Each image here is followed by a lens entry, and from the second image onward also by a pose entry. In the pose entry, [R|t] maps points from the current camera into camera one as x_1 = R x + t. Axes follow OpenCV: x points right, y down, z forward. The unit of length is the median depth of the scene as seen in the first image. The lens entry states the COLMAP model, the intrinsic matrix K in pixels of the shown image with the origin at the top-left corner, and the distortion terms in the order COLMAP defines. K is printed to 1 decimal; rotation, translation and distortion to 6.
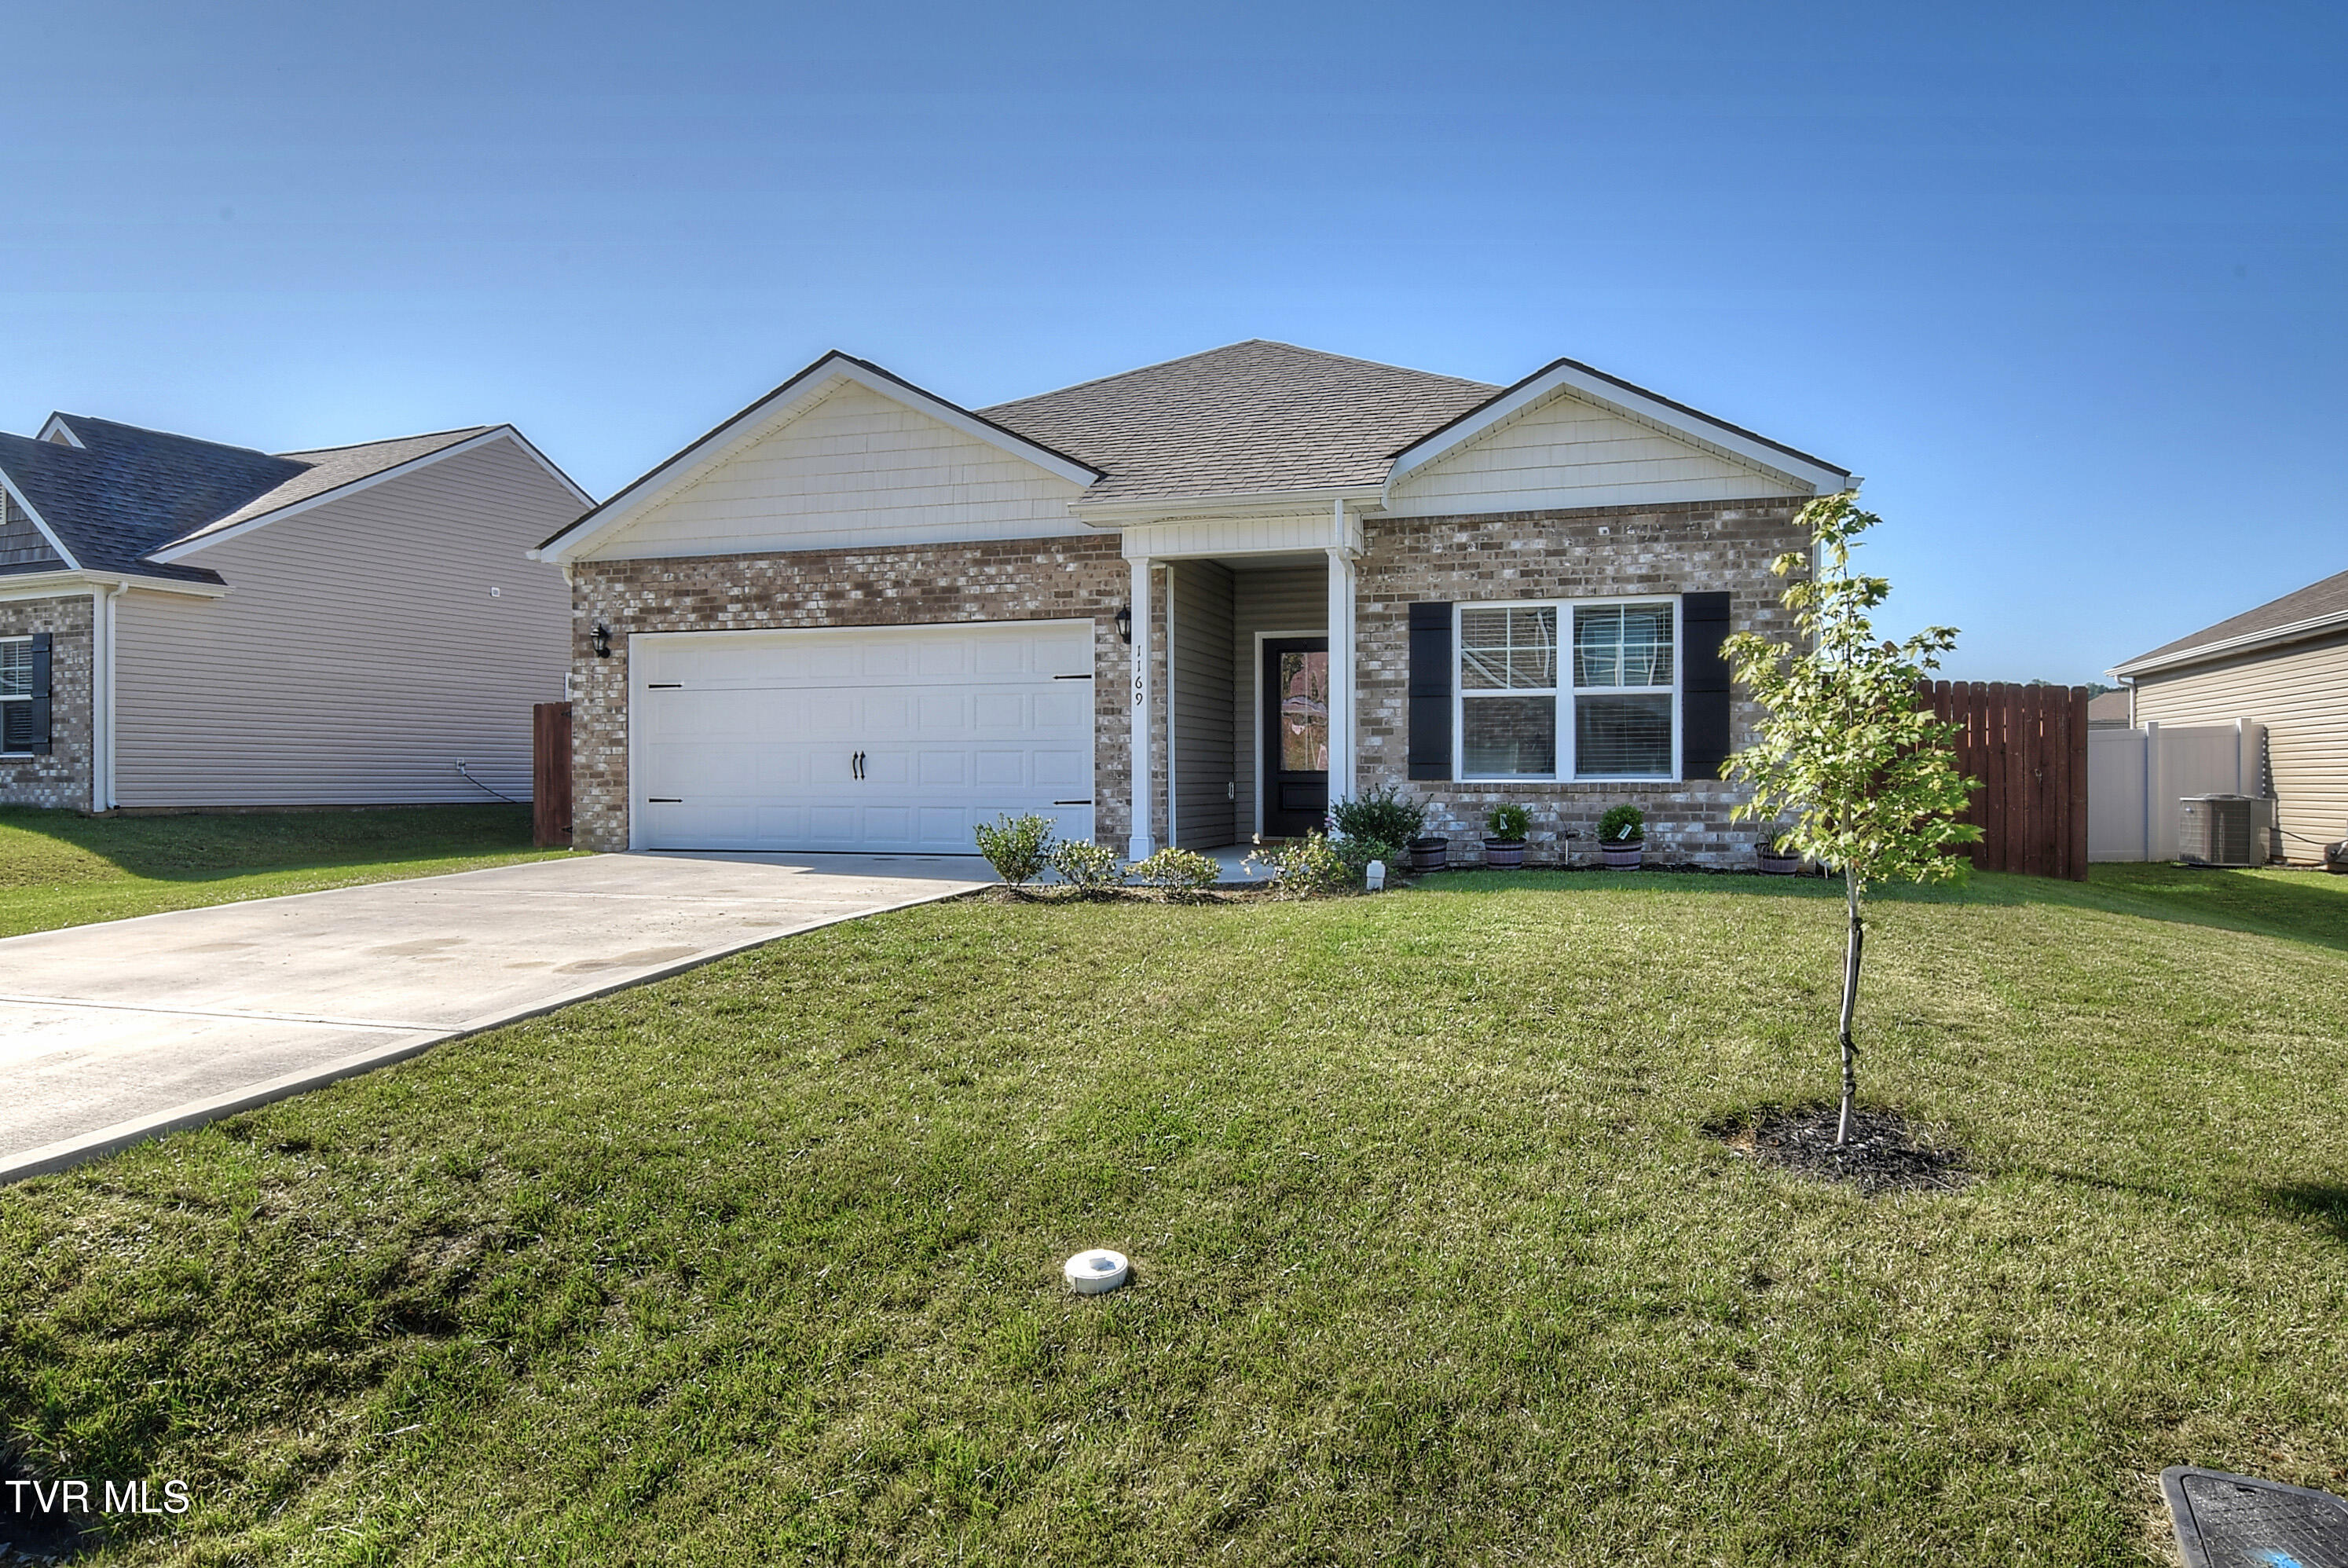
lens RADIAL K [[1505.1, 0, 1174.0], [0, 1505.1, 784.0], [0, 0, 1]] dist [-0.004470, -0.000112]
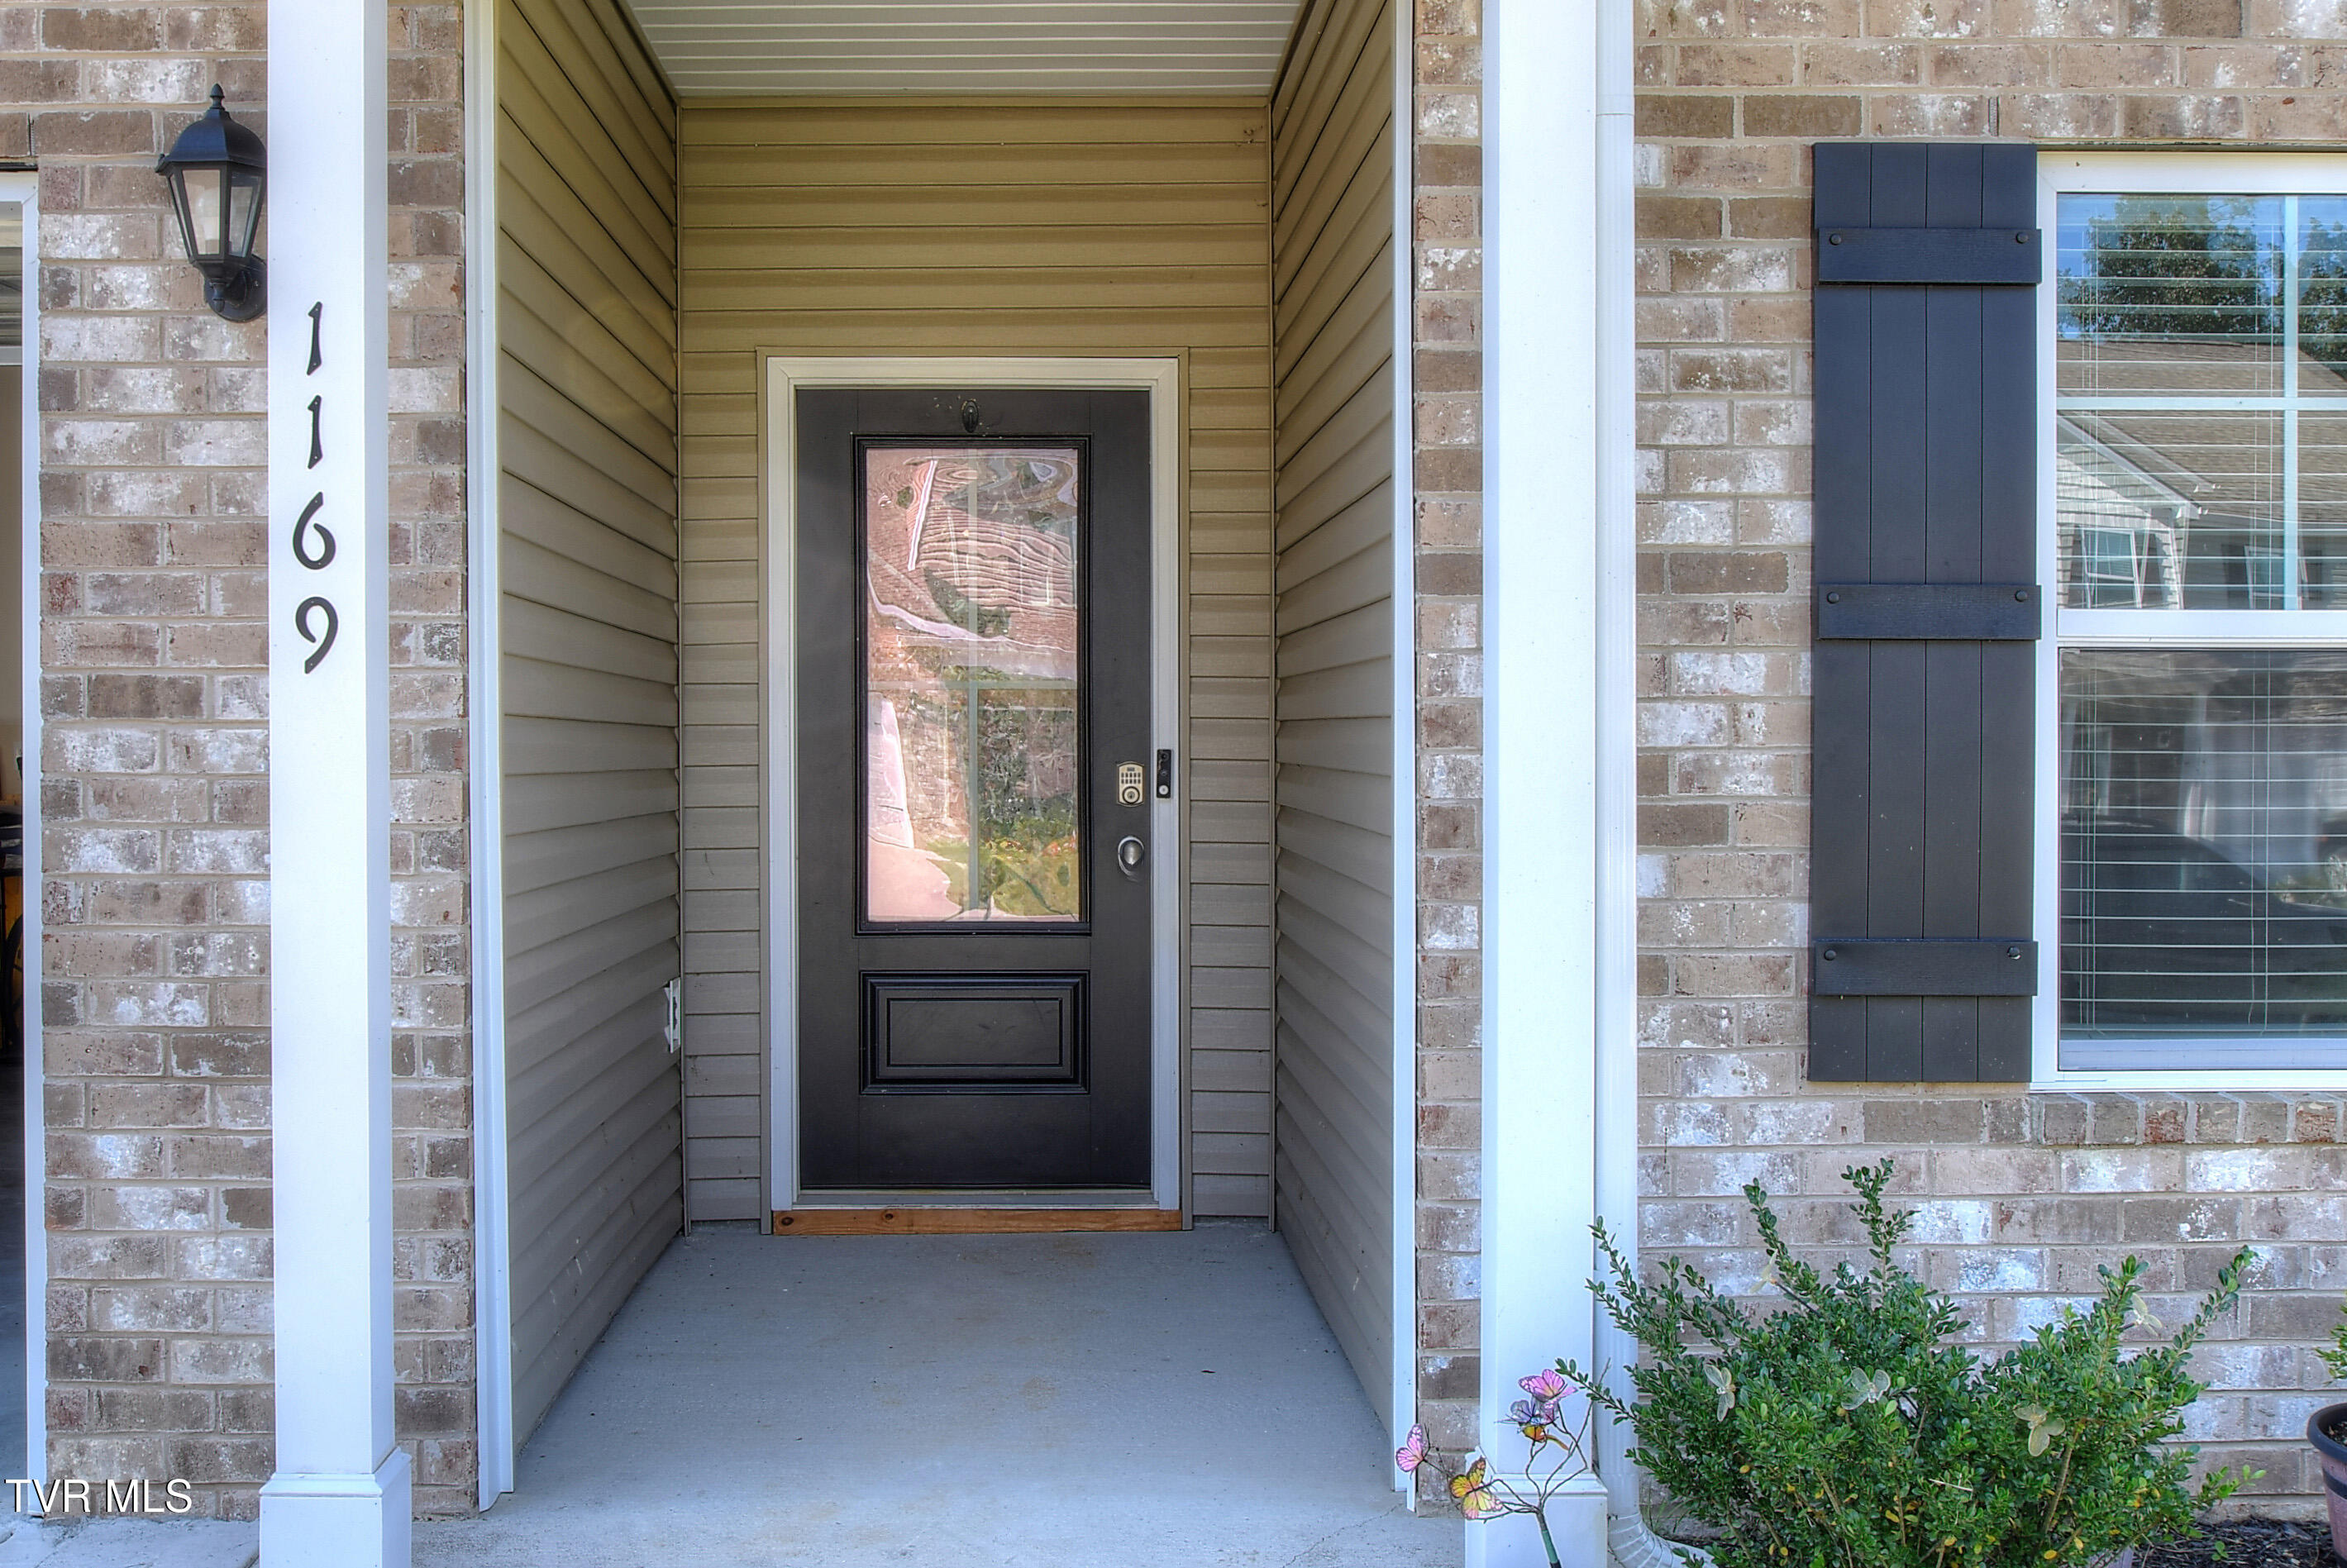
lens RADIAL K [[2500.7, 0, 1041.0], [0, 2500.7, 782.0], [0, 0, 1]] dist [0.003699, 0.001394]
pose [[0.953954, -0.004423, 0.299920, -0.029161], [0.002264, 0.999969, 0.007546, -0.040970], [-0.299944, -0.006520, 0.953934, 0.695665]]
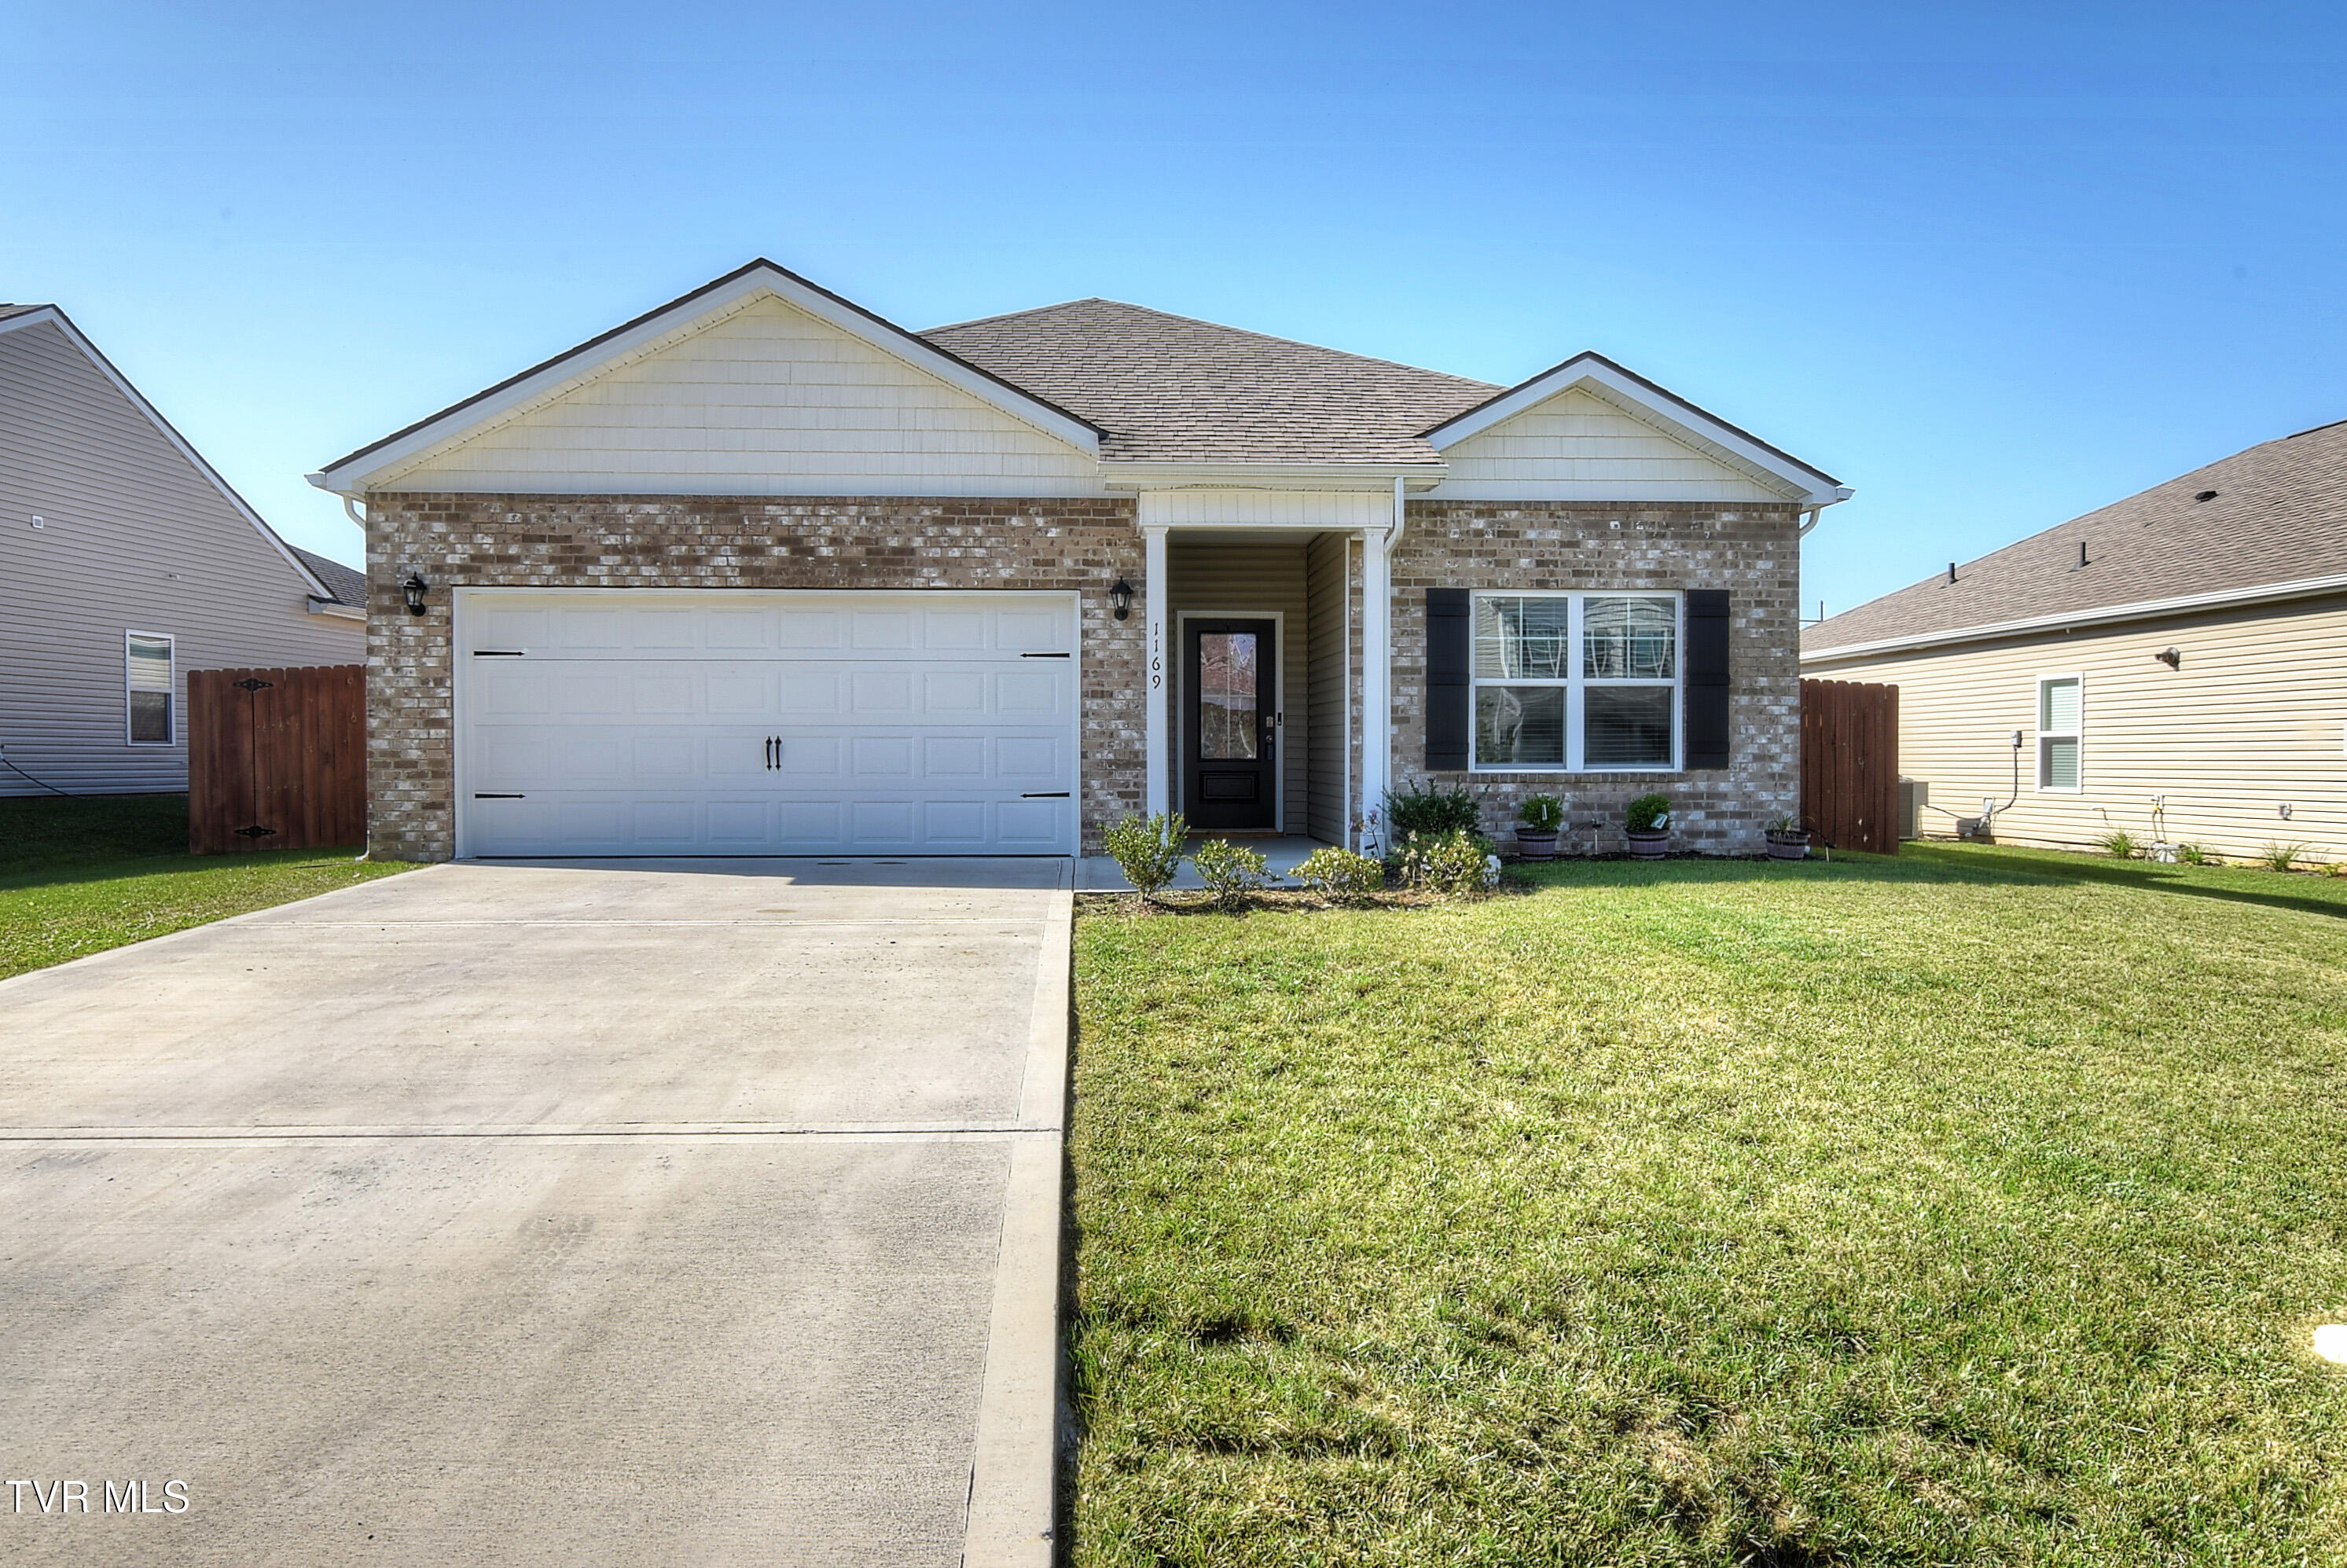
lens RADIAL K [[1504.4, 0, 1173.5], [0, 1504.4, 784.0], [0, 0, 1]] dist [-0.004470, -0.000112]
pose [[0.936034, -0.005987, 0.351859, -0.324206], [0.001221, 0.999904, 0.013767, -0.006925], [-0.351907, -0.012457, 0.935952, 0.139039]]
